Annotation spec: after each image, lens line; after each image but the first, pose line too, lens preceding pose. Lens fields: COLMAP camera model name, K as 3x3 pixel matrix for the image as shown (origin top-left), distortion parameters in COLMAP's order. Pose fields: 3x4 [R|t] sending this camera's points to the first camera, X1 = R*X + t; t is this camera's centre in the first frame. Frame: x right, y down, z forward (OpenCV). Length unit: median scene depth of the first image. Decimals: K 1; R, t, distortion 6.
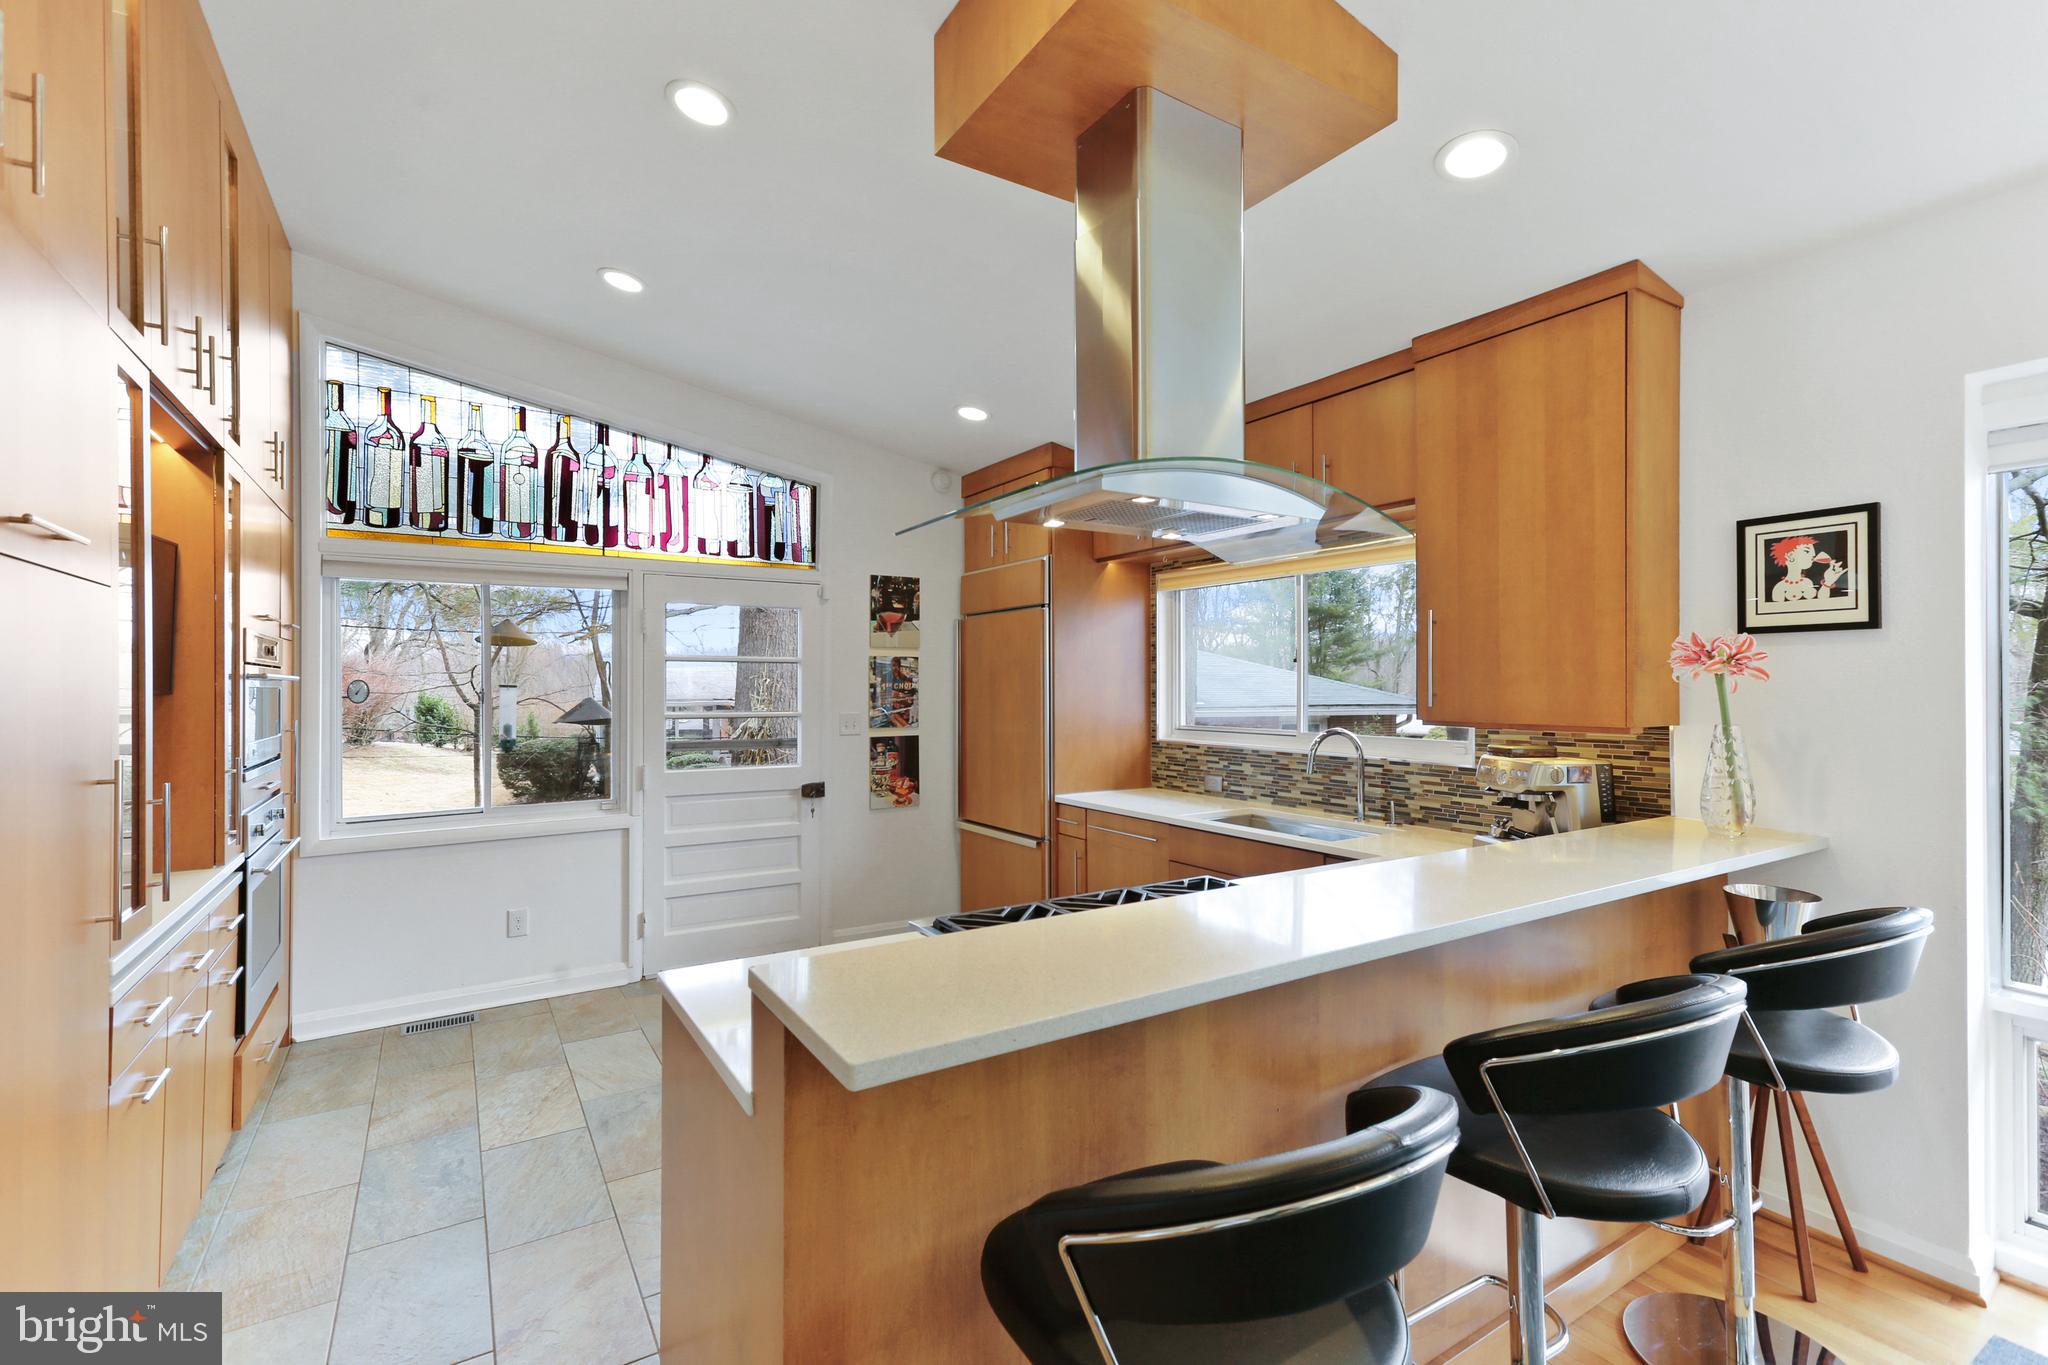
lens RADIAL K [[914.3, 0, 1023.3], [0, 914.3, 679.6], [0, 0, 1]] dist [0.000329, 0.012921]
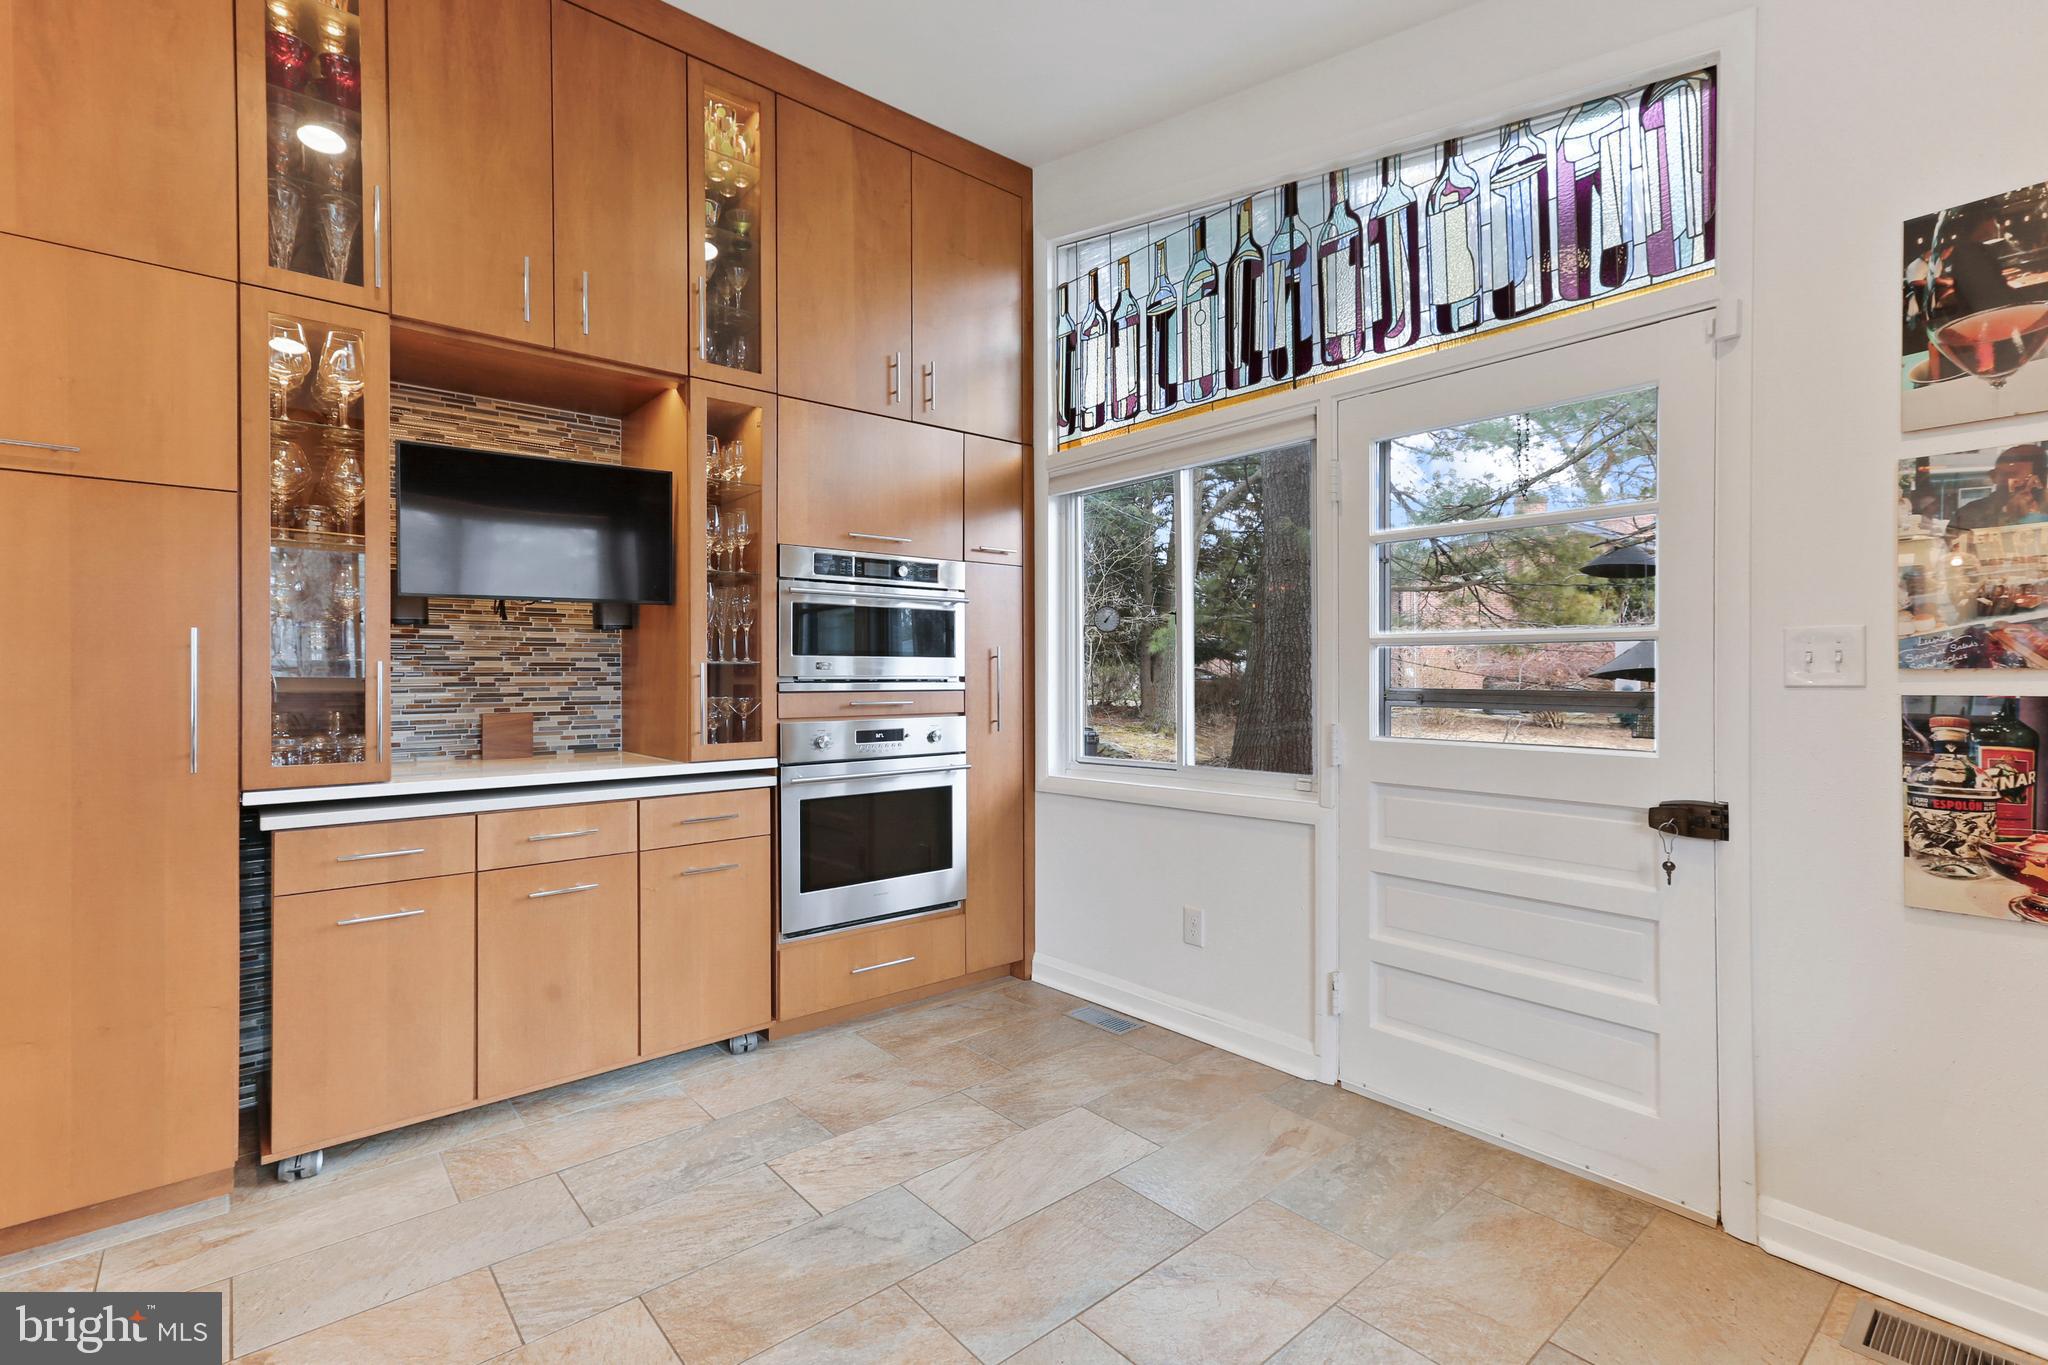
lens RADIAL K [[941.0, 0, 1021.4], [0, 941.0, 671.0], [0, 0, 1]] dist [-0.002164, 0.012817]
pose [[0.138033, -0.003963, -0.990420, 0.163065], [0.008759, 0.999958, -0.002781, 0.060060], [0.990389, -0.008291, 0.138062, 0.724956]]
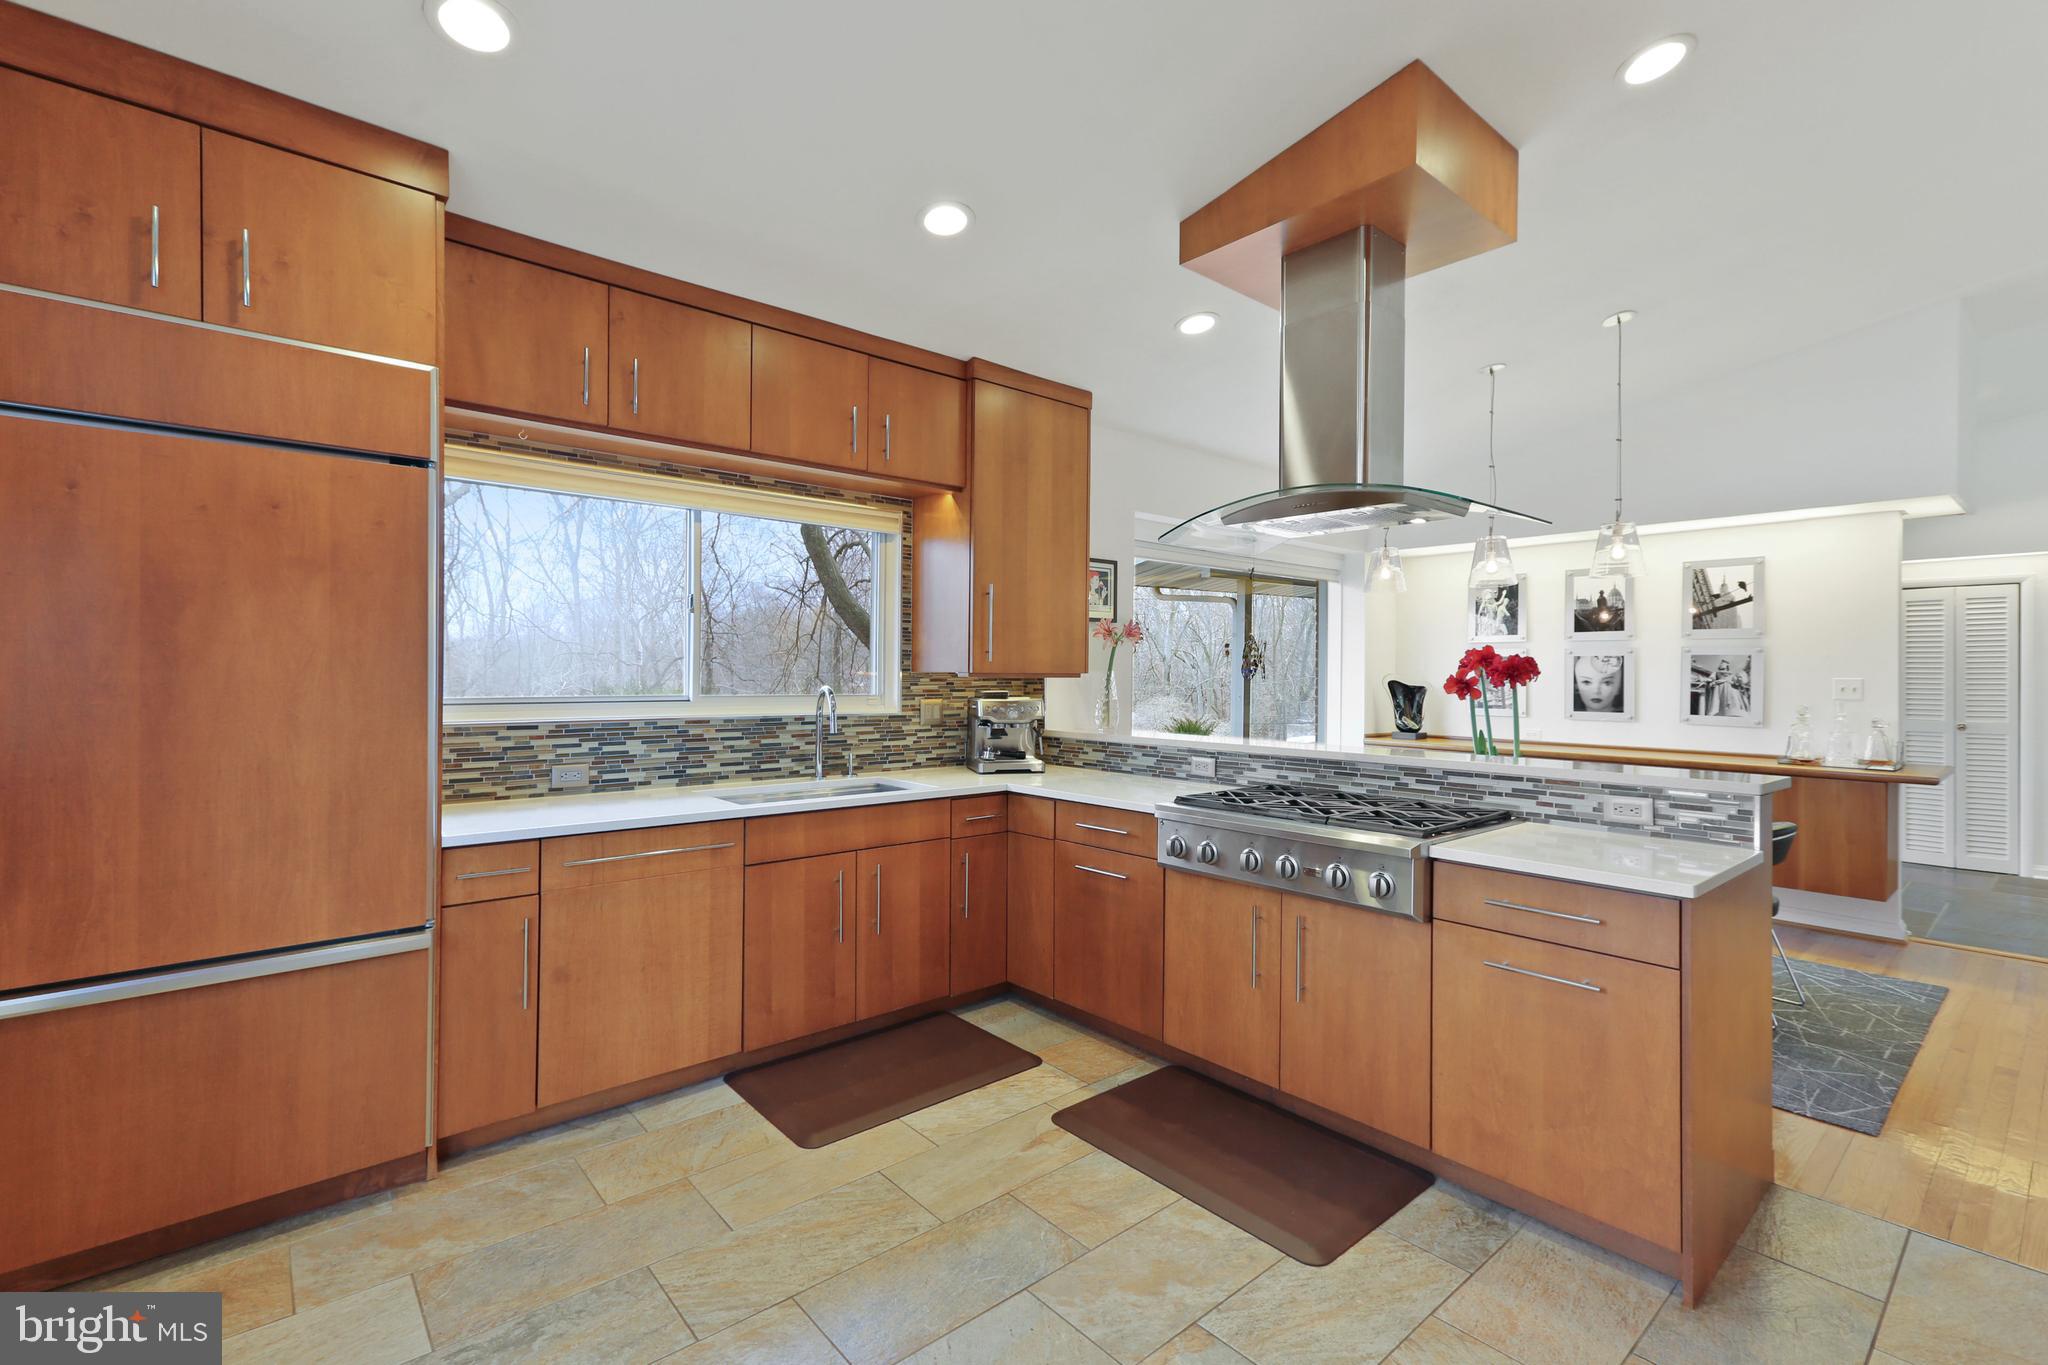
lens RADIAL K [[915.2, 0, 1016.6], [0, 915.2, 665.6], [0, 0, 1]] dist [0.001441, 0.006996]
pose [[-0.143772, 0.008228, 0.989577, -0.556222], [-0.012281, 0.999874, -0.010098, 0.033304], [-0.989535, -0.013604, -0.143652, 0.795753]]
